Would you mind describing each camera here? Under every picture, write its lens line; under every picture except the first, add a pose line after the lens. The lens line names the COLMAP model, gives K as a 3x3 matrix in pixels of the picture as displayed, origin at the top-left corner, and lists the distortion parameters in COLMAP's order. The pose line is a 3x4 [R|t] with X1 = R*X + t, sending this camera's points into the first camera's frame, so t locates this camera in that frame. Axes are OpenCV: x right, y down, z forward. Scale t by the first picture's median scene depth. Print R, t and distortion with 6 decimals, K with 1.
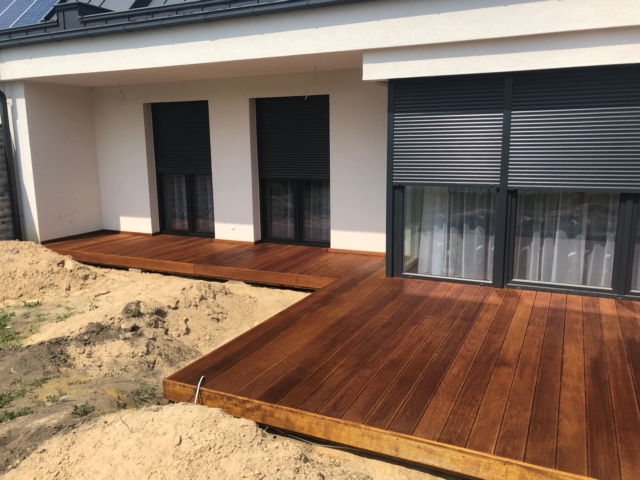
lens RADIAL K [[514.6, 0, 337.2], [0, 514.6, 240.2], [0, 0, 1]] dist [0.030566, -0.003031]
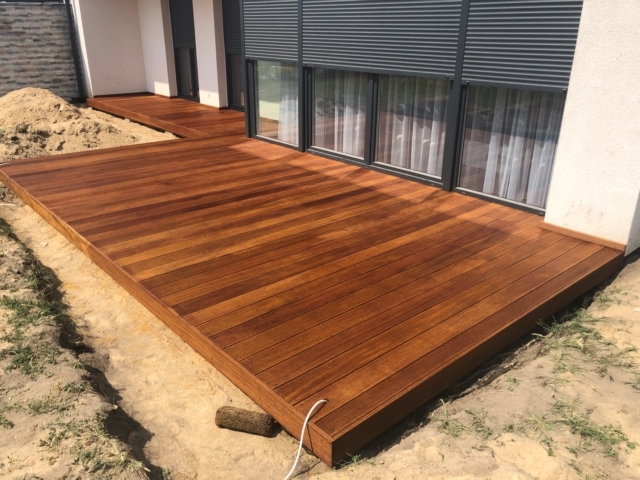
lens RADIAL K [[515.6, 0, 322.2], [0, 515.6, 232.5], [0, 0, 1]] dist [0.033072, -0.014379]
pose [[0.914068, 0.165102, -0.370433, 0.856260], [-0.091643, 0.973846, 0.207907, 0.022391], [0.395070, -0.156094, 0.905292, -0.104022]]
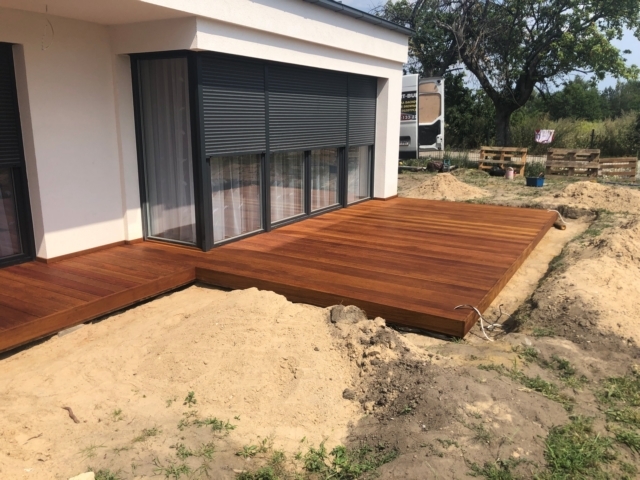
lens RADIAL K [[522.5, 0, 300.4], [0, 522.5, 238.4], [0, 0, 1]] dist [0.008579, -0.004118]
pose [[0.132654, -0.218535, 0.966771, -0.951410], [0.176193, 0.965055, 0.193972, -0.131110], [-0.975376, 0.144607, 0.166523, 0.729911]]
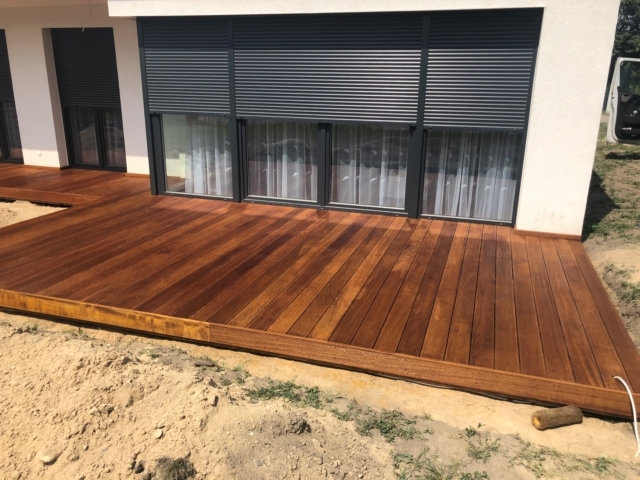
lens RADIAL K [[515.6, 0, 322.2], [0, 515.6, 232.5], [0, 0, 1]] dist [0.033072, -0.014379]
pose [[0.993098, -0.013268, 0.116535, 0.378787], [0.000984, 0.994488, 0.104844, 0.037765], [-0.117283, -0.104005, 0.987637, -0.218386]]
